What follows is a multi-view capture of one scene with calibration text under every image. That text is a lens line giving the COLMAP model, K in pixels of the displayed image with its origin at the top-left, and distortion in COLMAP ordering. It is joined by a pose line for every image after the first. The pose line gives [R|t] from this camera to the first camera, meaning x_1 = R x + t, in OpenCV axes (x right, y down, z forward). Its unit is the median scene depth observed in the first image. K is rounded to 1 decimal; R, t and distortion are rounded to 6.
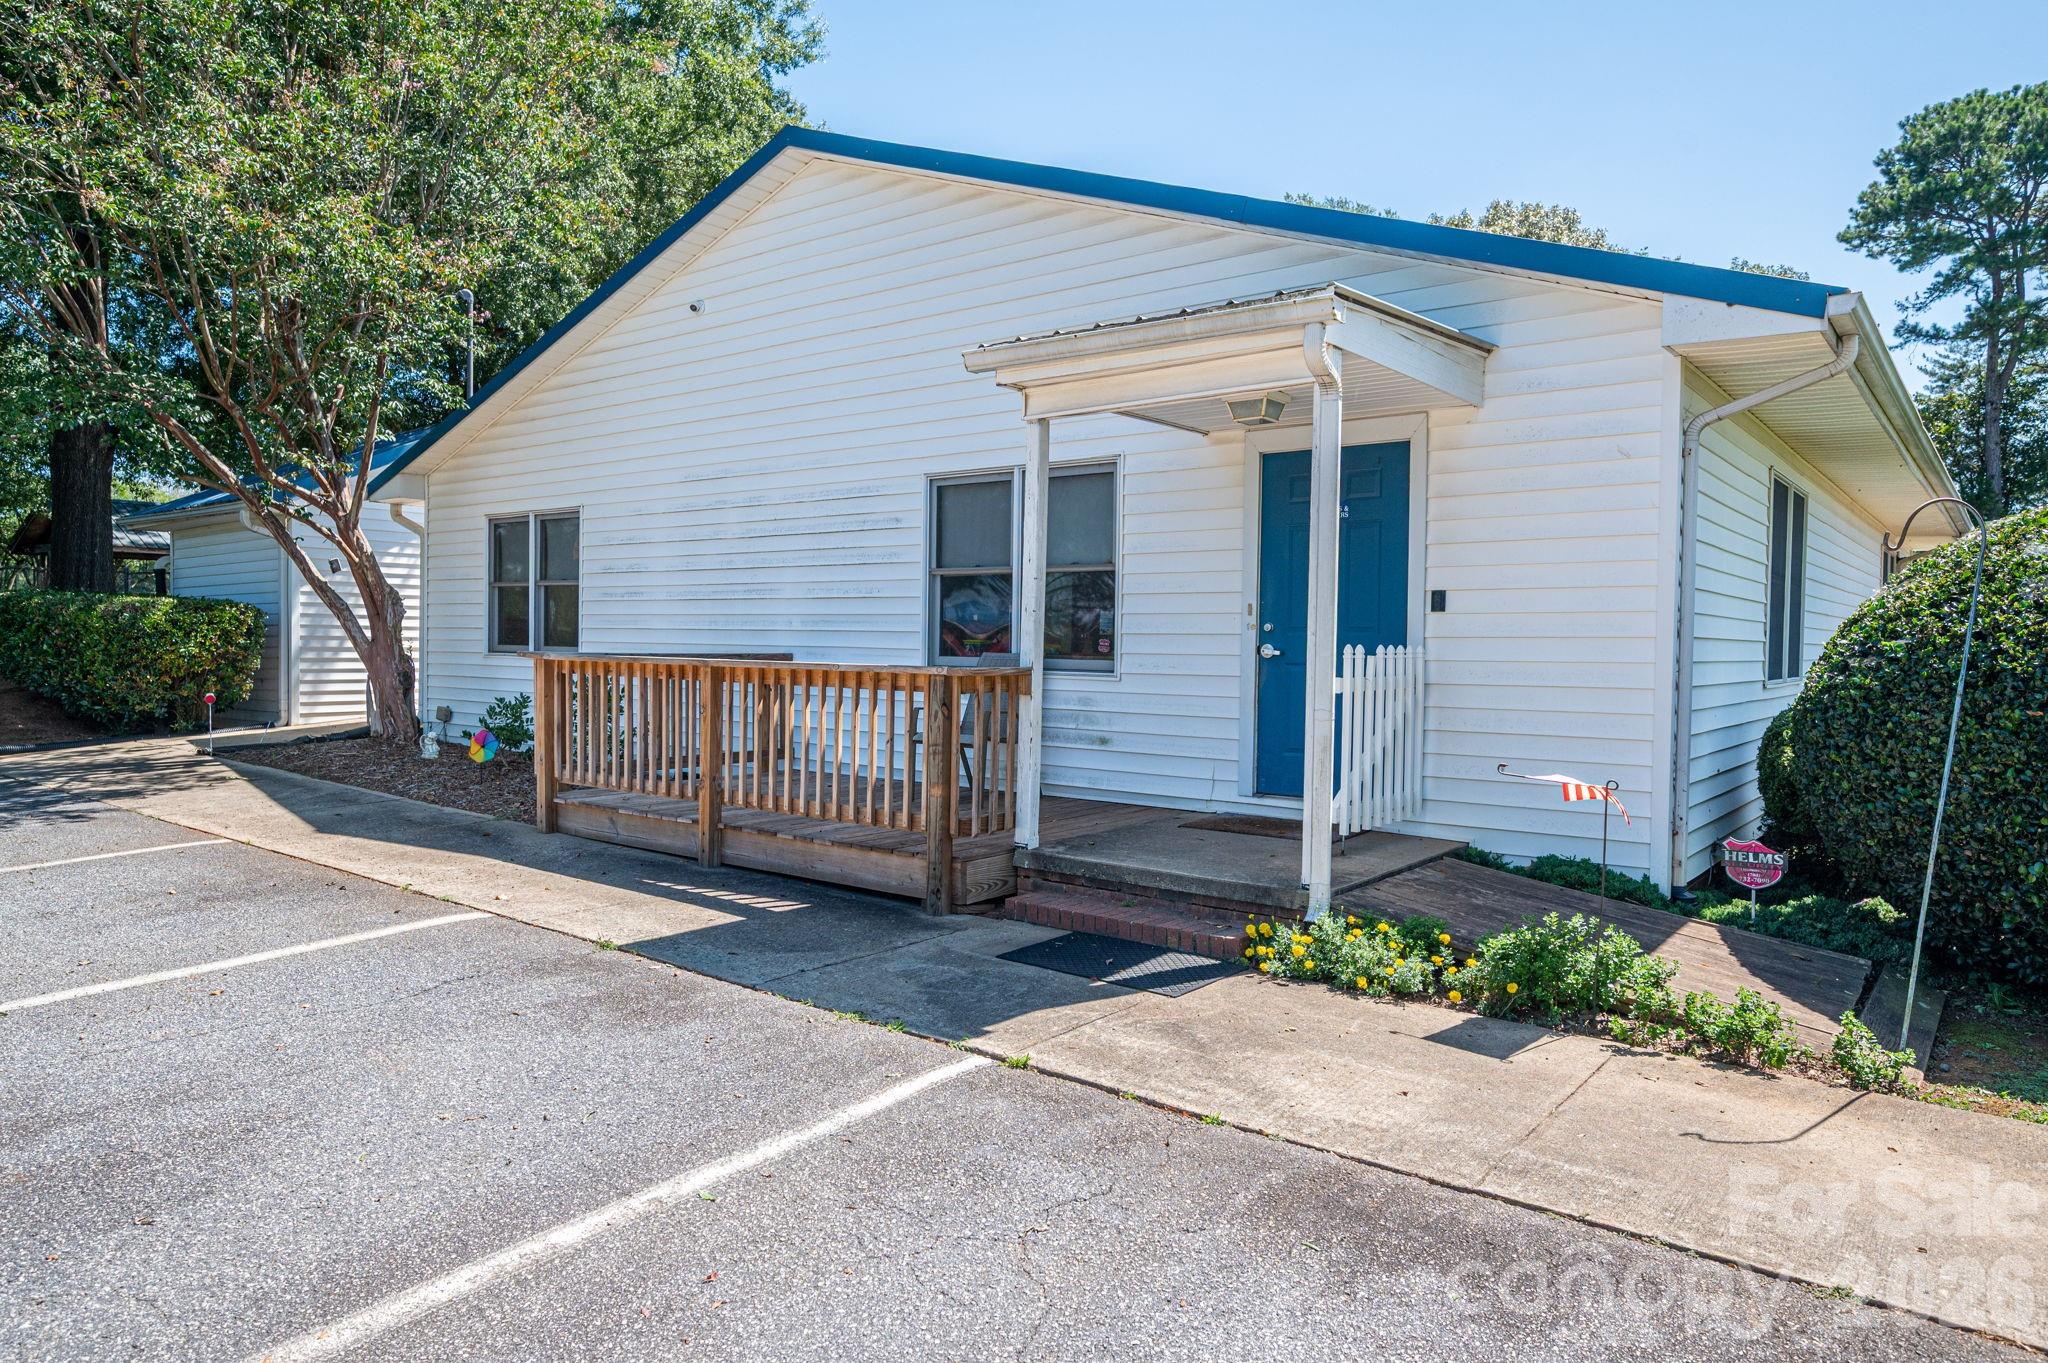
lens RADIAL K [[1265.6, 0, 1024.0], [0, 1265.6, 681.5], [0, 0, 1]] dist [-0.000193, 0.000072]
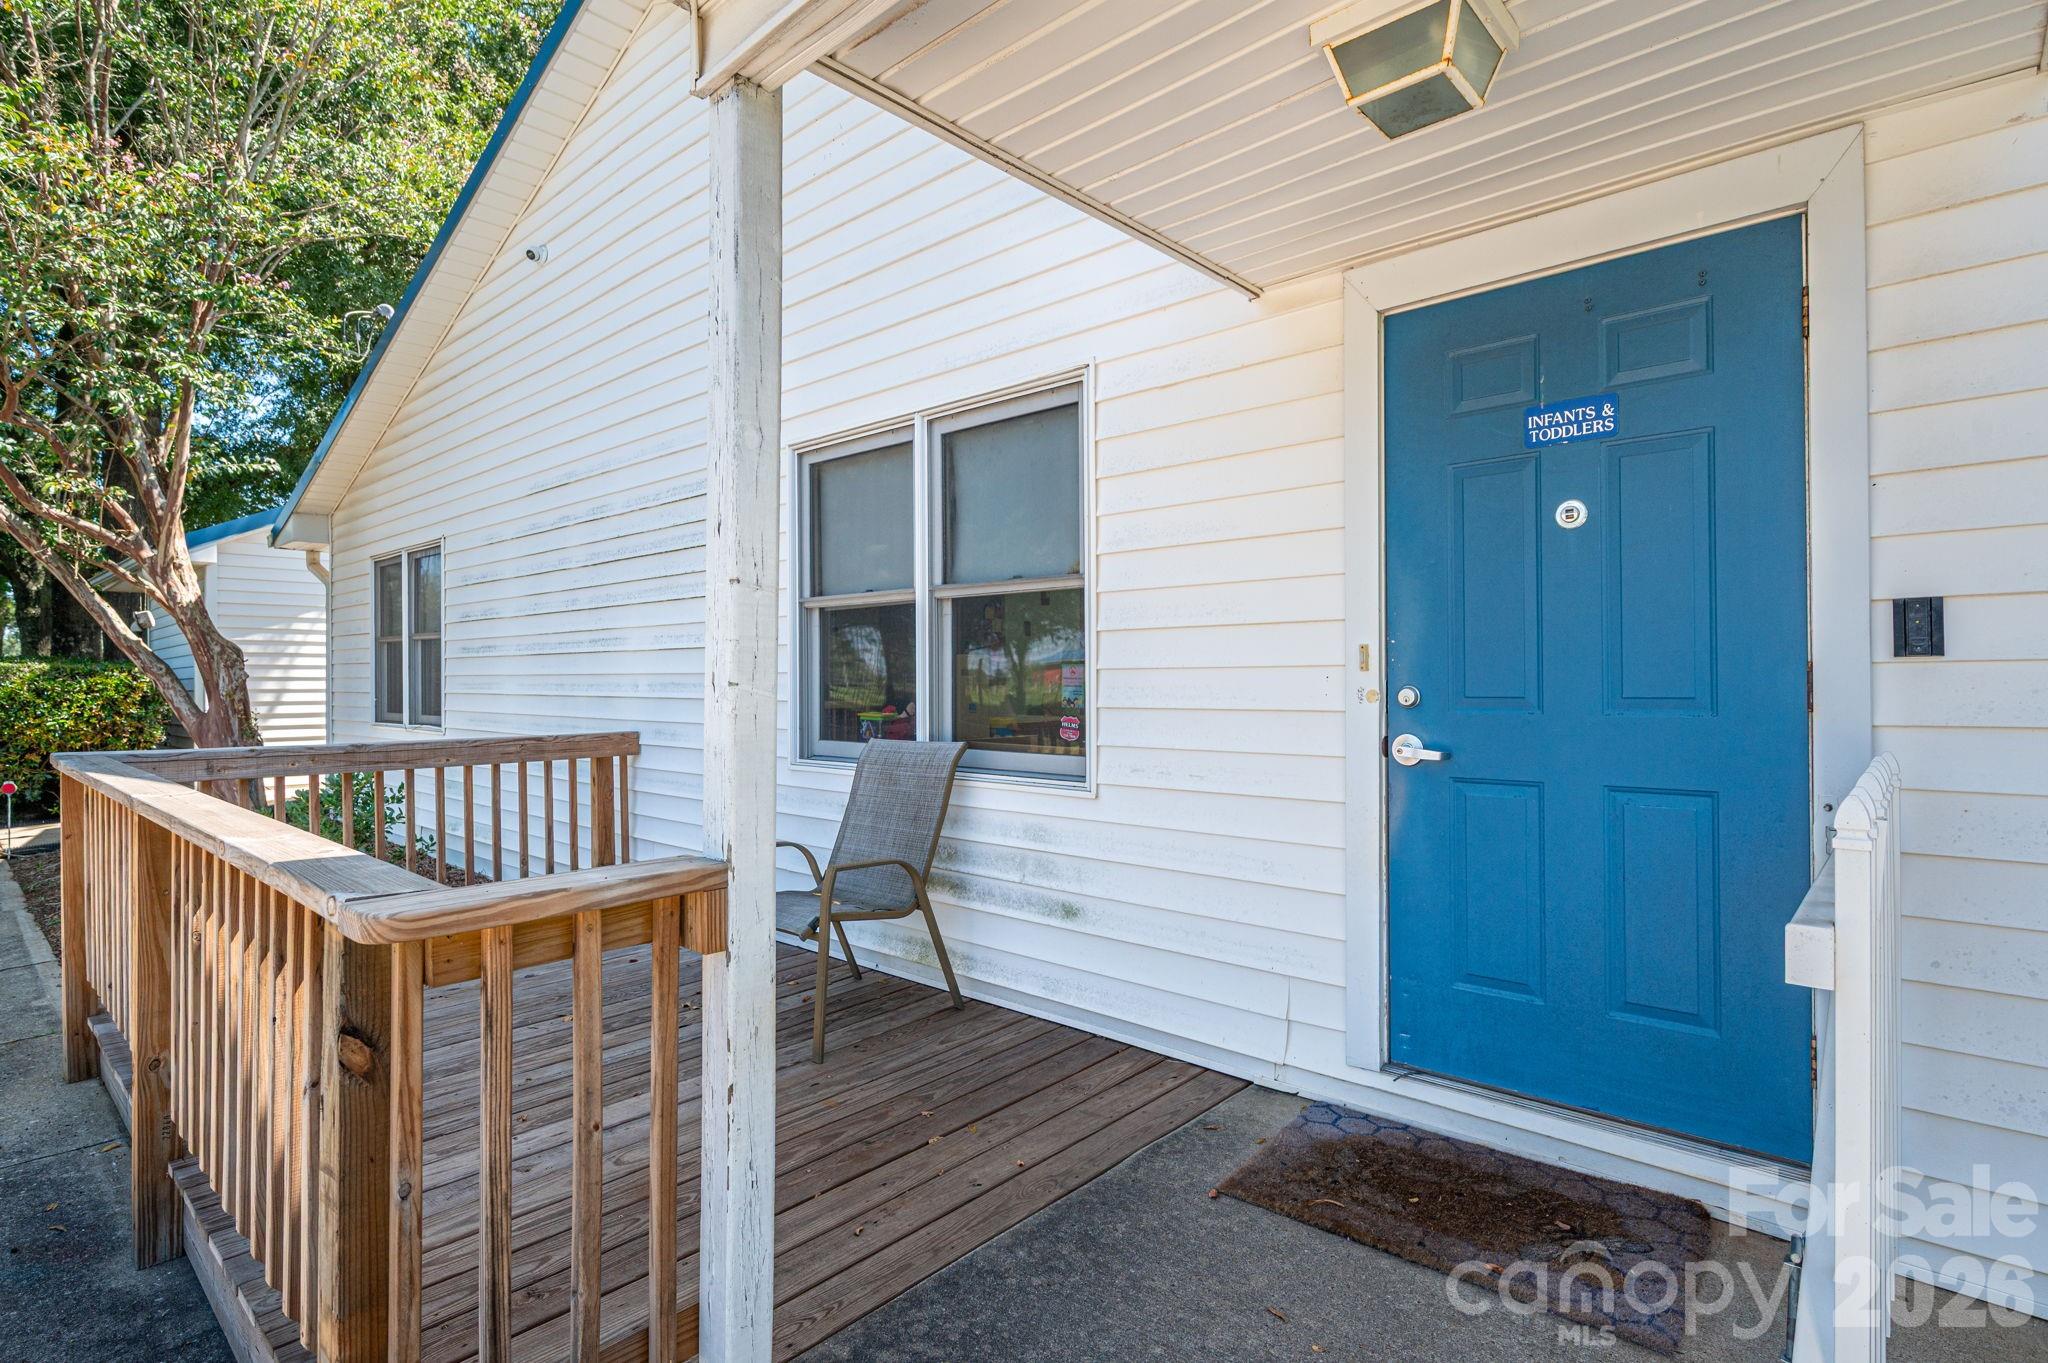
lens RADIAL K [[1004.7, 0, 1040.0], [0, 1004.7, 668.9], [0, 0, 1]] dist [0.013266, 0.000153]
pose [[0.998377, -0.019390, -0.053555, 0.074125], [0.017186, 0.998999, -0.041305, -0.036040], [0.054302, 0.040318, 0.997710, 0.572567]]
